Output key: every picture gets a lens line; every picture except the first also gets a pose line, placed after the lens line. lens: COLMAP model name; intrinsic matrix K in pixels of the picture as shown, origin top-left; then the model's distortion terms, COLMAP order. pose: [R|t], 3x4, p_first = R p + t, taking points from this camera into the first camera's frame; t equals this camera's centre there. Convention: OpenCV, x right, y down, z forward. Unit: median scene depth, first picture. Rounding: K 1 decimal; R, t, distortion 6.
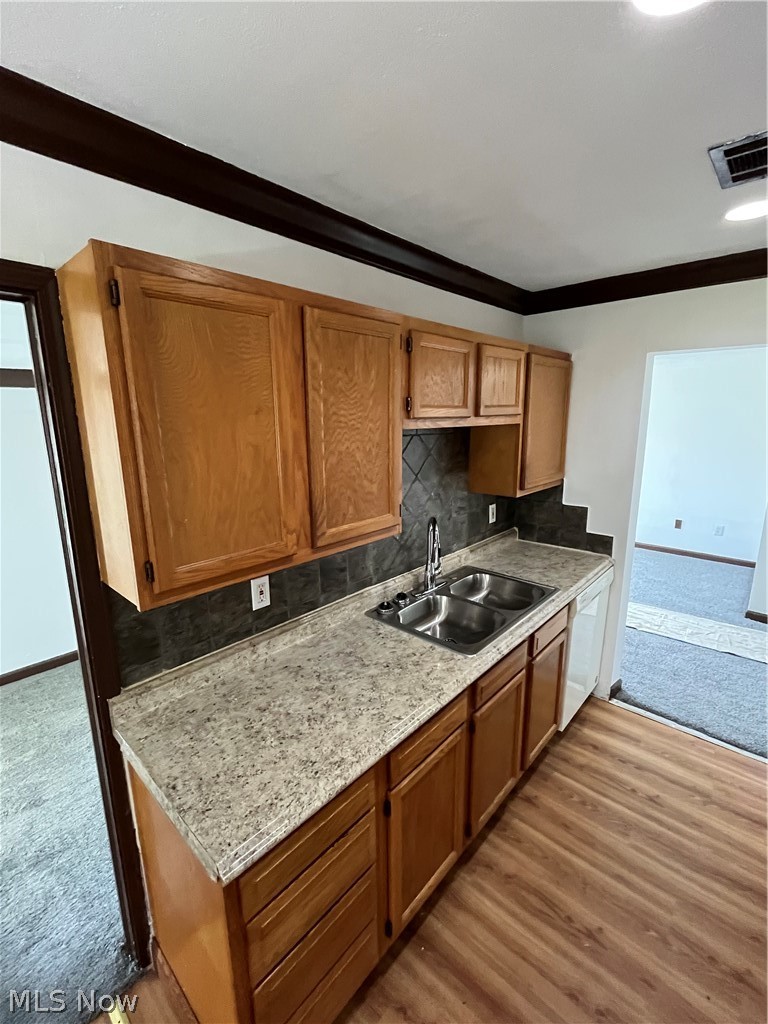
lens RADIAL K [[444.8, 0, 384.9], [0, 444.8, 508.6], [0, 0, 1]] dist [-0.002422, -0.000702]
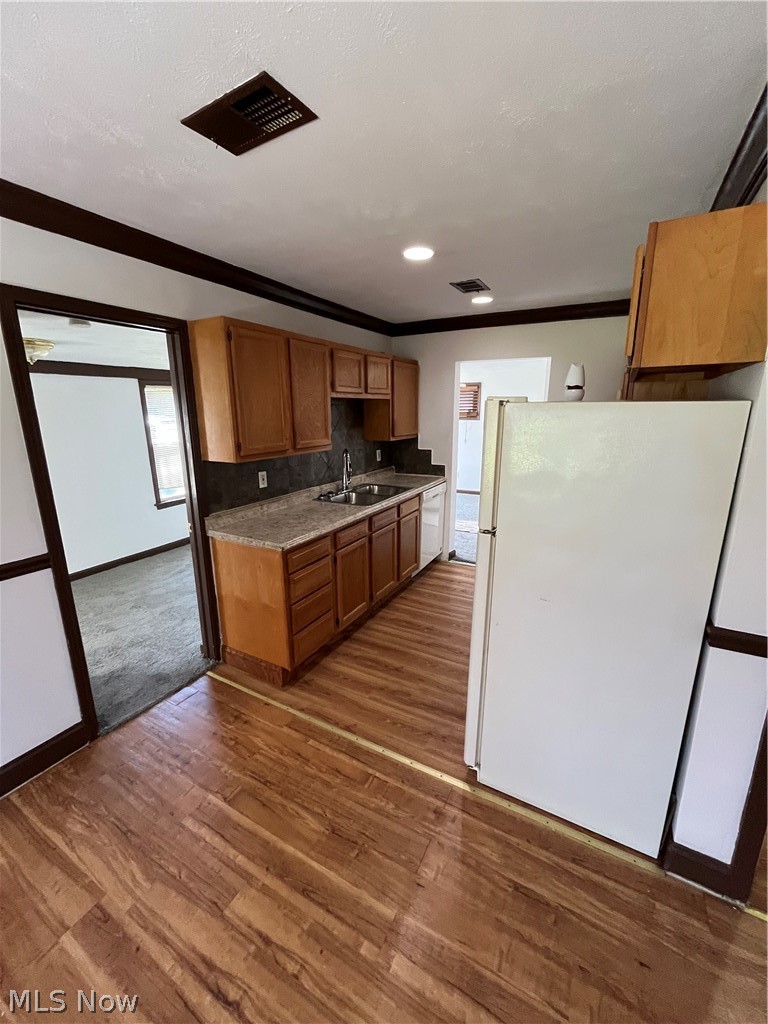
lens RADIAL K [[412.1, 0, 379.9], [0, 412.1, 510.2], [0, 0, 1]] dist [0.002609, -0.000731]
pose [[0.974706, -0.052394, 0.217264, -0.143755], [0.046577, 0.998408, 0.031815, 0.235184], [-0.218585, -0.020891, 0.975594, -0.734886]]
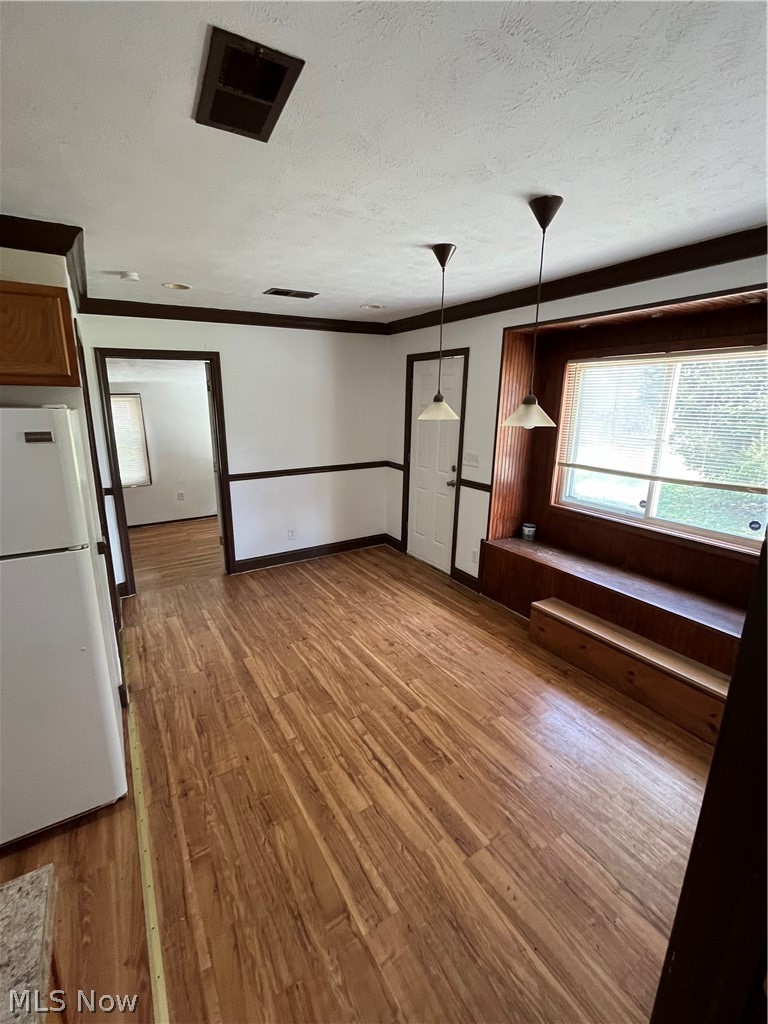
lens RADIAL K [[444.8, 0, 384.6], [0, 444.8, 512.3], [0, 0, 1]] dist [-0.002422, -0.000702]
pose [[-0.961560, -0.067832, 0.266086, -0.528772], [0.054108, 0.903207, 0.425780, -0.070499], [-0.269212, 0.423810, -0.864818, 0.563230]]
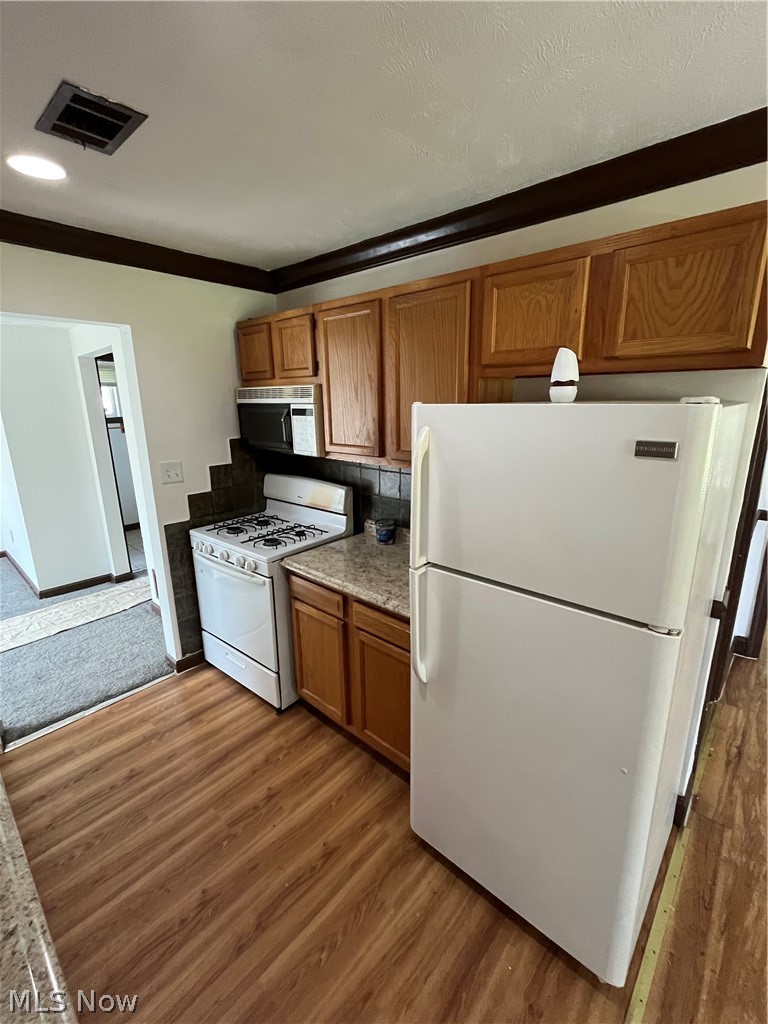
lens RADIAL K [[444.8, 0, 384.1], [0, 444.8, 507.5], [0, 0, 1]] dist [-0.002422, -0.000702]
pose [[0.001512, -0.233856, 0.972270, -0.228913], [0.224029, 0.947638, 0.227583, -0.010343], [-0.974581, 0.217473, 0.053824, 0.284935]]
